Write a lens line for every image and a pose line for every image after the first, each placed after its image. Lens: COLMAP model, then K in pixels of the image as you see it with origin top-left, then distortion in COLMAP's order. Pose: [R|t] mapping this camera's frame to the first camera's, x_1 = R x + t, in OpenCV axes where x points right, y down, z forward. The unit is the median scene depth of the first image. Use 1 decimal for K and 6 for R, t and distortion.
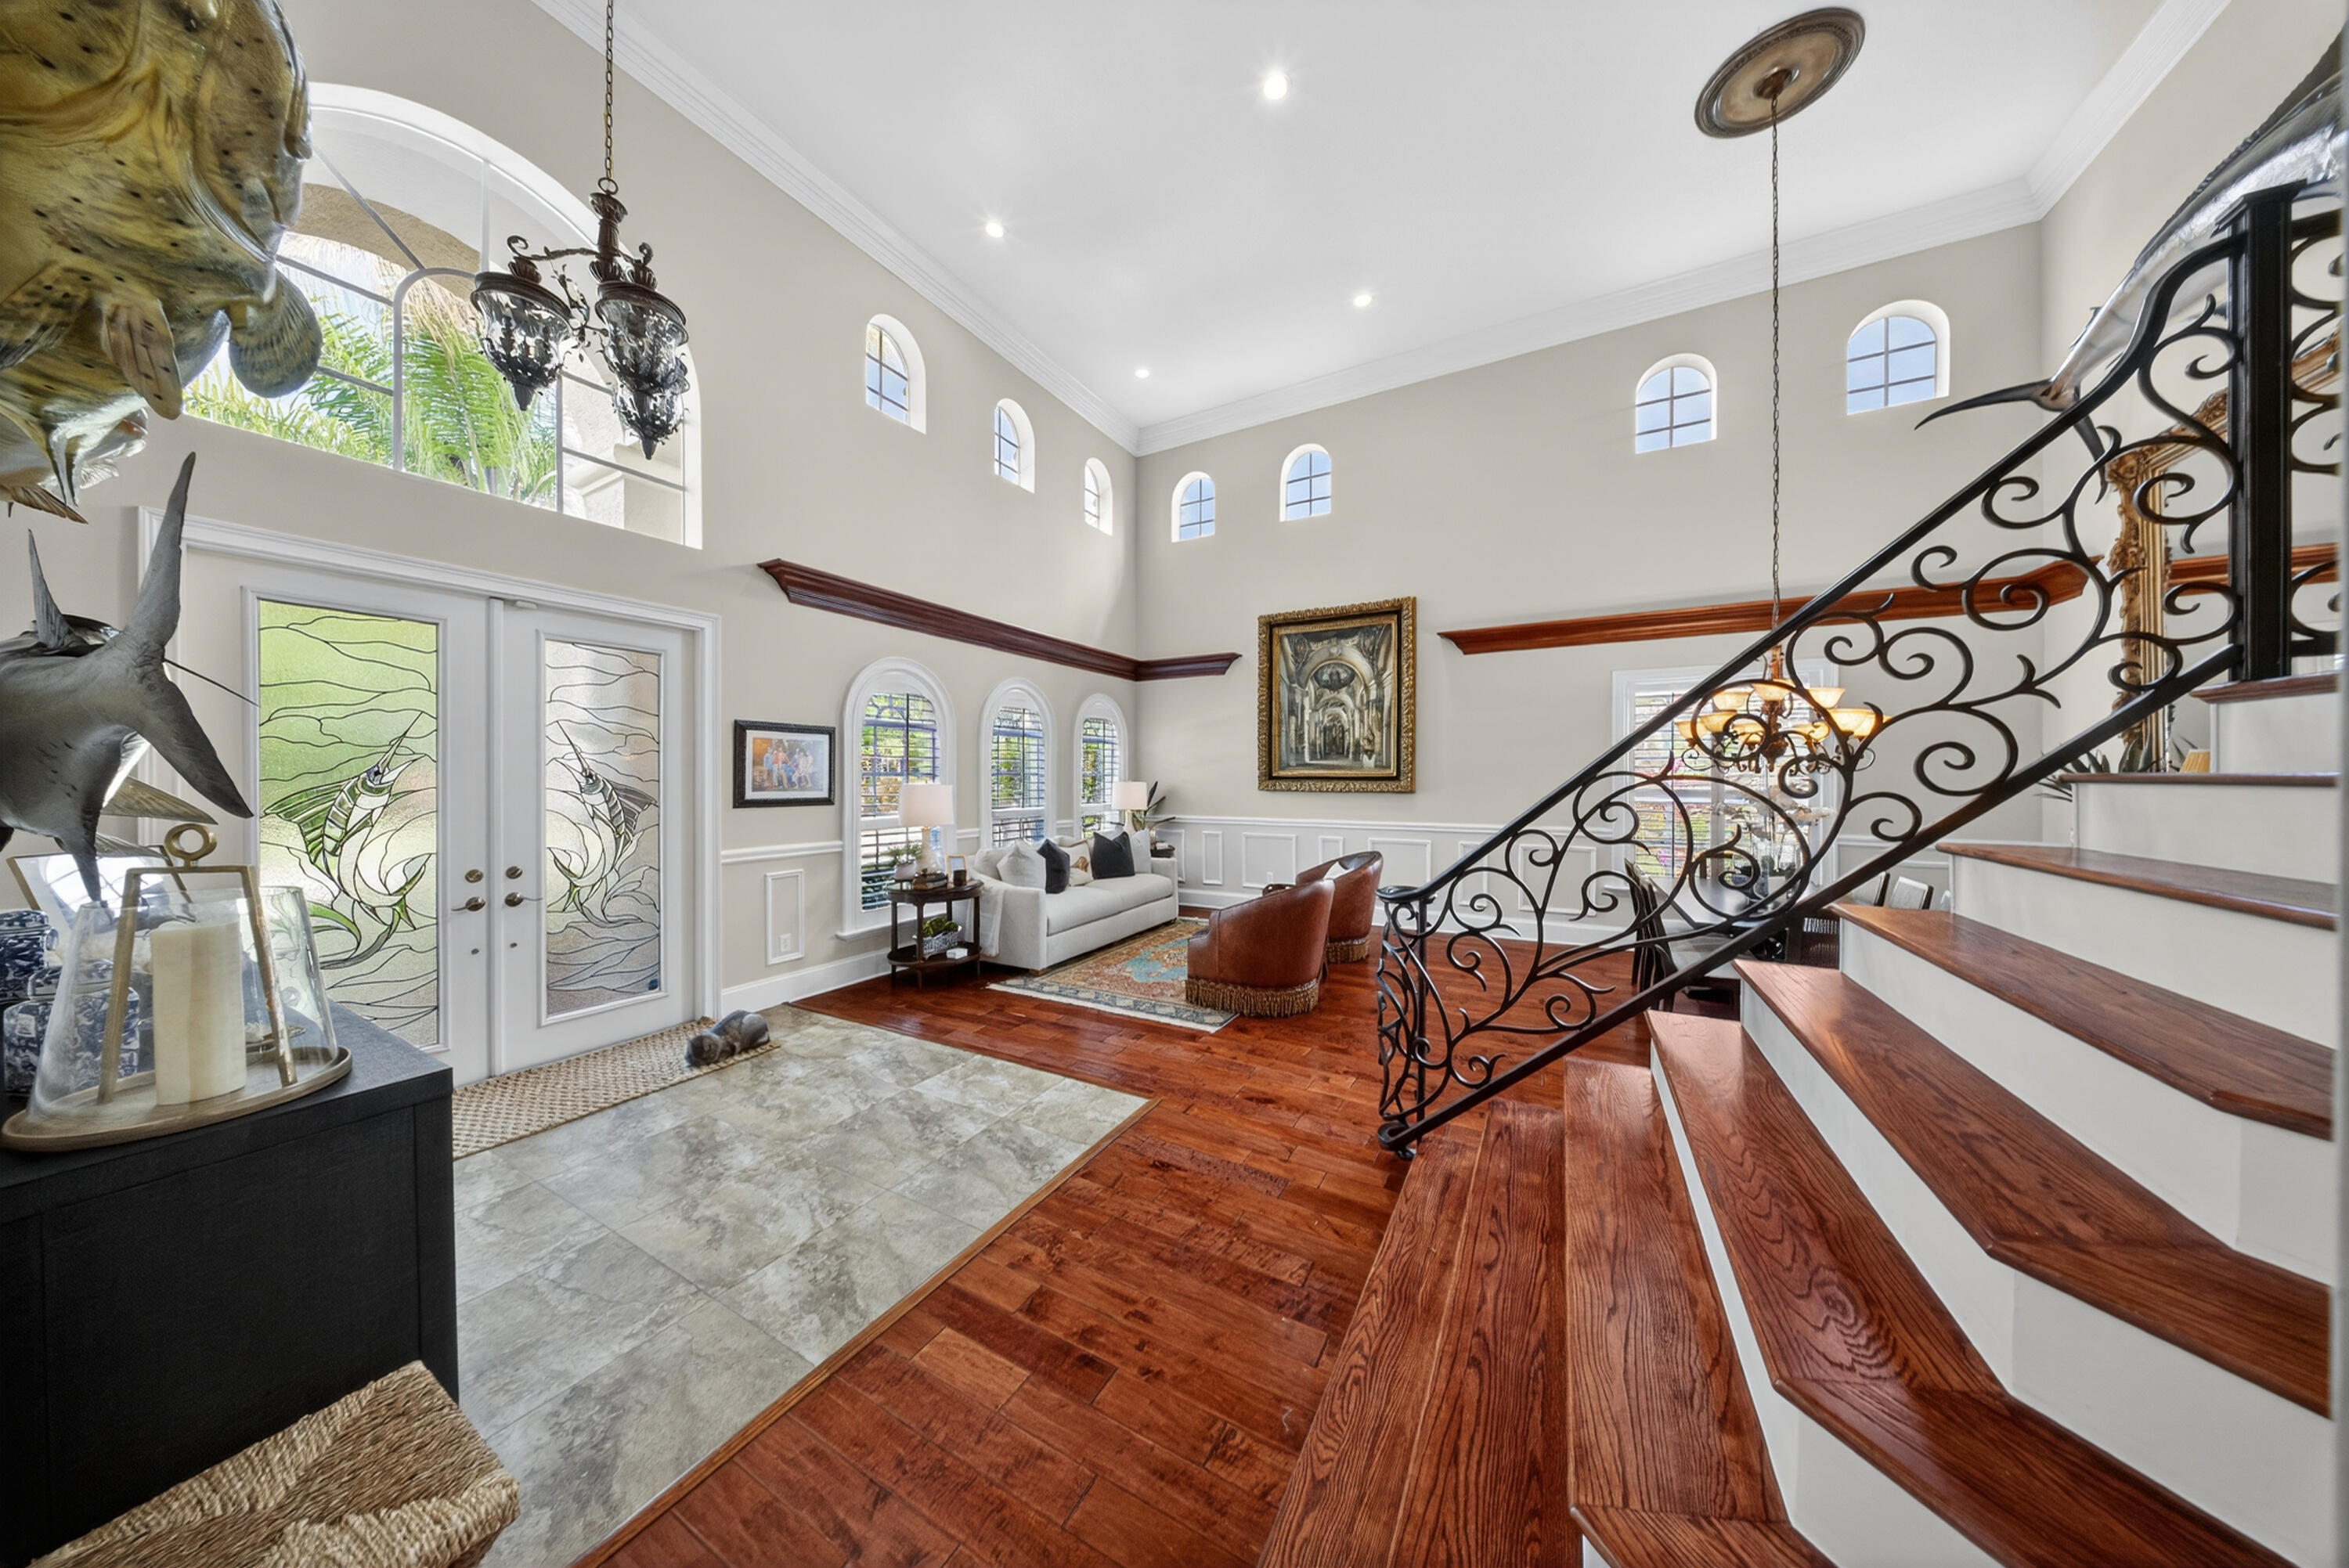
lens RADIAL K [[696.1, 0, 1175.0], [0, 696.1, 779.2], [0, 0, 1]] dist [-0.005685, 0.000210]
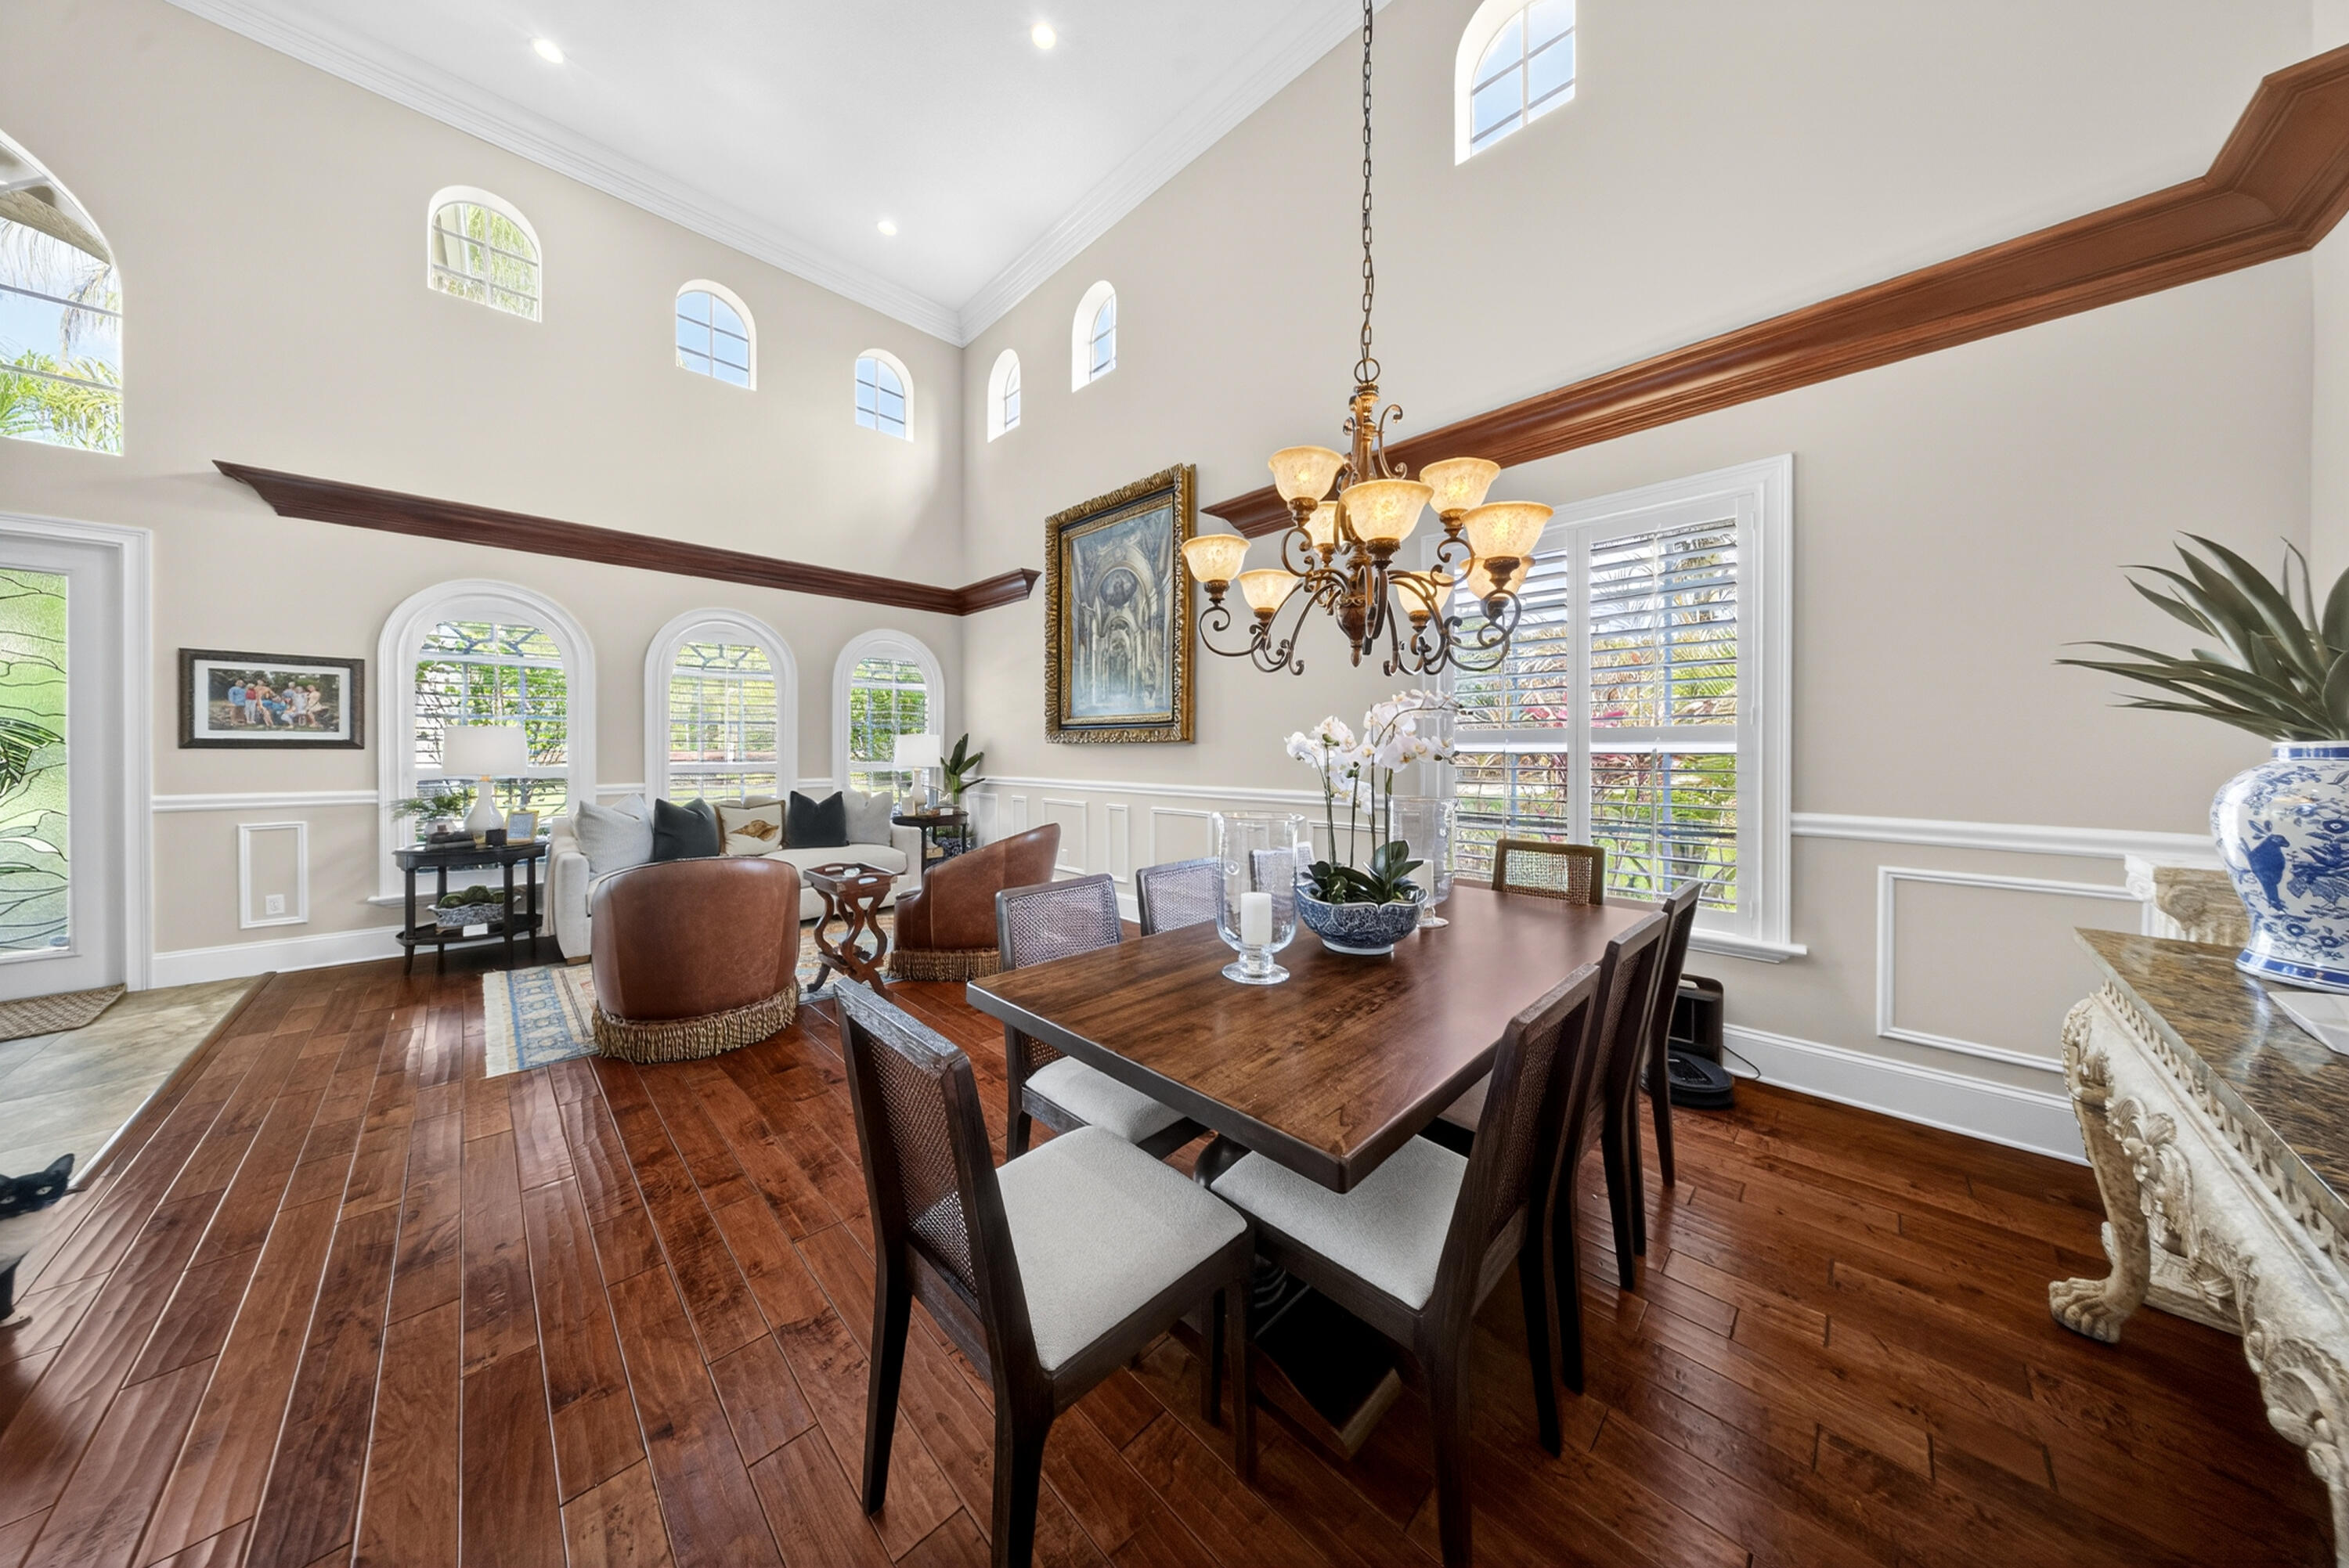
lens RADIAL K [[696.1, 0, 1164.8], [0, 696.1, 744.6], [0, 0, 1]] dist [-0.005685, 0.000210]
pose [[0.958826, 0.003891, -0.283968, 0.503756], [-0.004692, 0.999987, -0.002143, 0.020239], [0.283956, 0.003387, 0.958831, 0.318910]]
